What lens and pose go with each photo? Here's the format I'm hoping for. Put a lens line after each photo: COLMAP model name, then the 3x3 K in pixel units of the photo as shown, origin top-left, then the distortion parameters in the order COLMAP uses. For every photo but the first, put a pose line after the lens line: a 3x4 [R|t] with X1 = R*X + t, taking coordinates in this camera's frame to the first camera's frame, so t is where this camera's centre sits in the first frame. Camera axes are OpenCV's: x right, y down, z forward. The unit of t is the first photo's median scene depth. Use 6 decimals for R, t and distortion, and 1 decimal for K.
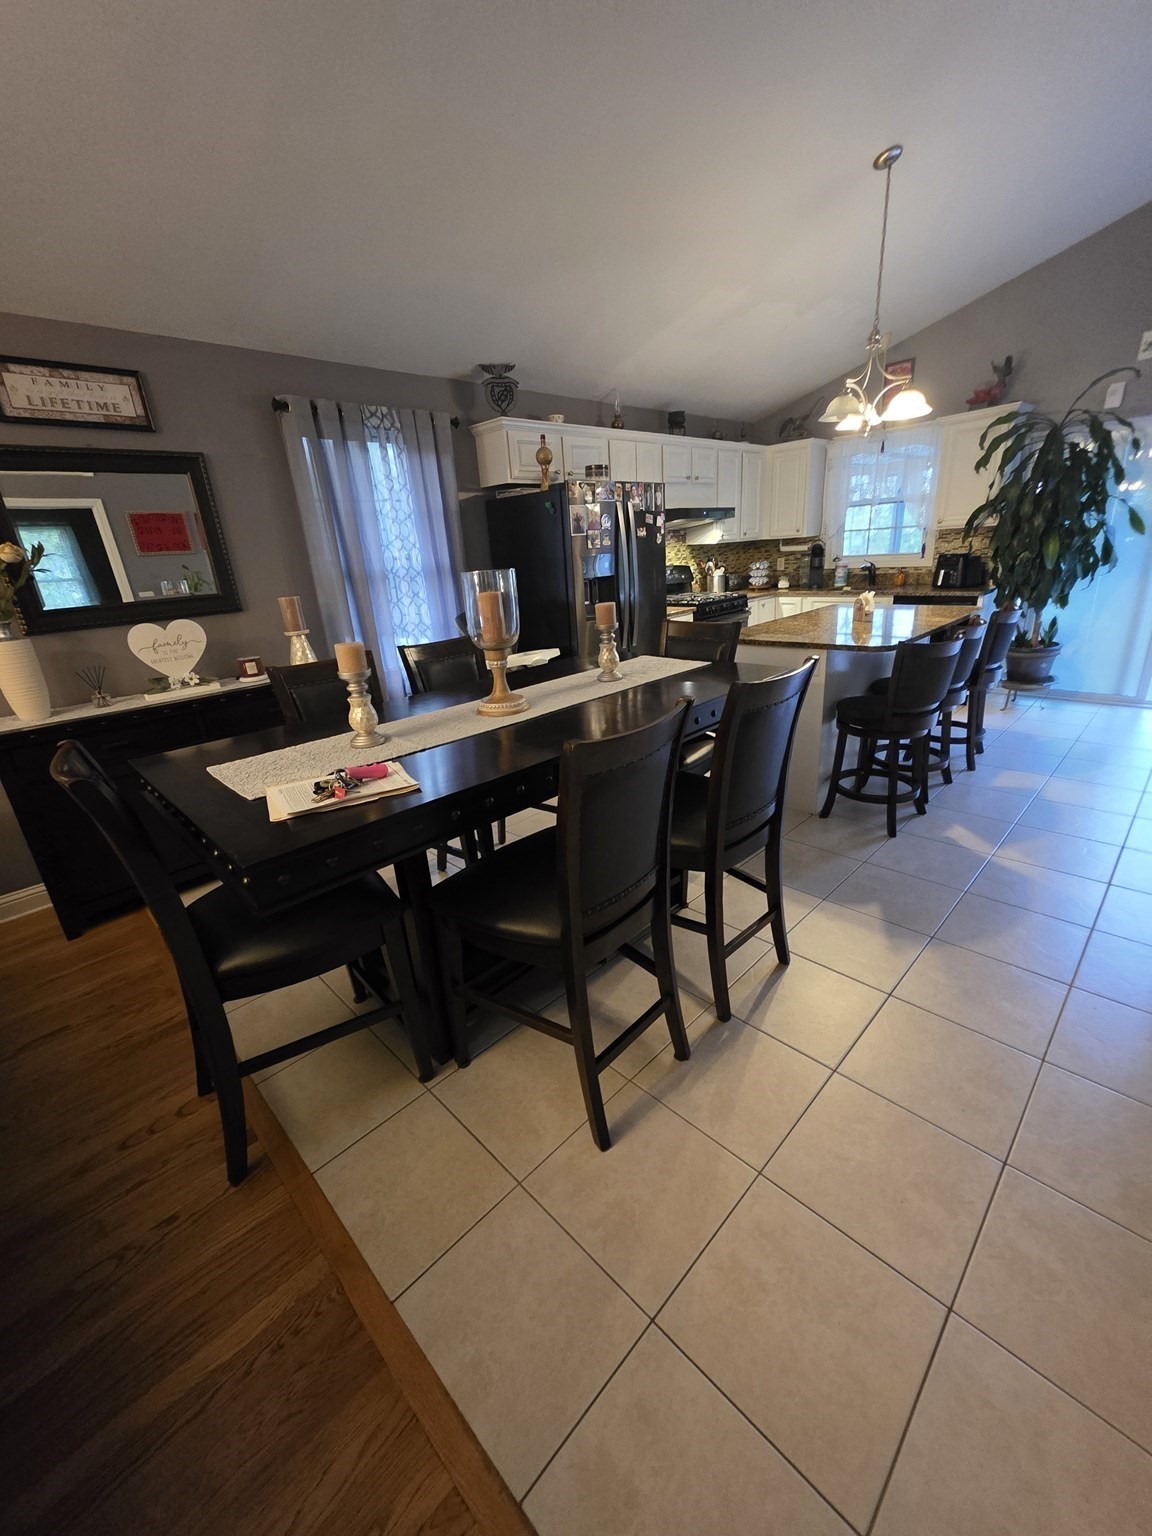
lens RADIAL K [[613.4, 0, 577.2], [0, 613.4, 772.6], [0, 0, 1]] dist [0.000336, -0.000315]
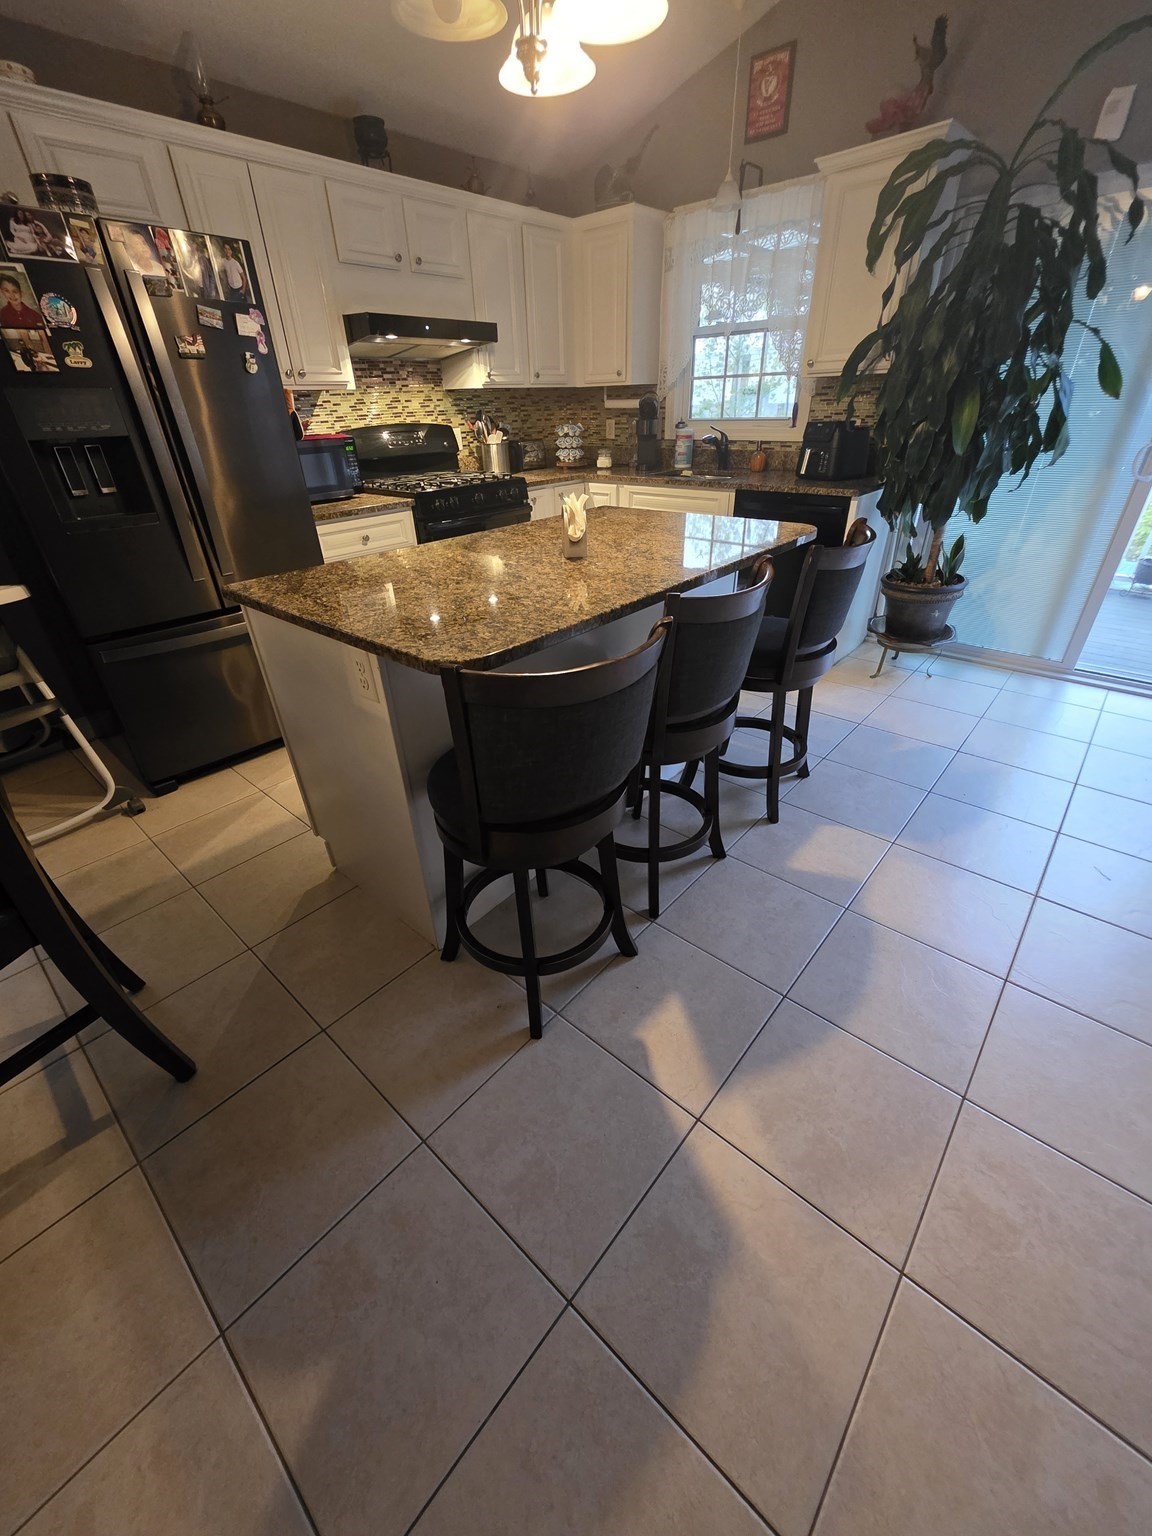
lens RADIAL K [[611.4, 0, 577.2], [0, 611.4, 775.3], [0, 0, 1]] dist [0.000728, 0.000620]
pose [[0.996991, -0.002574, 0.077473, 0.404420], [-0.012405, 0.981269, 0.192241, -0.155358], [-0.076516, -0.192624, 0.978285, 0.443008]]
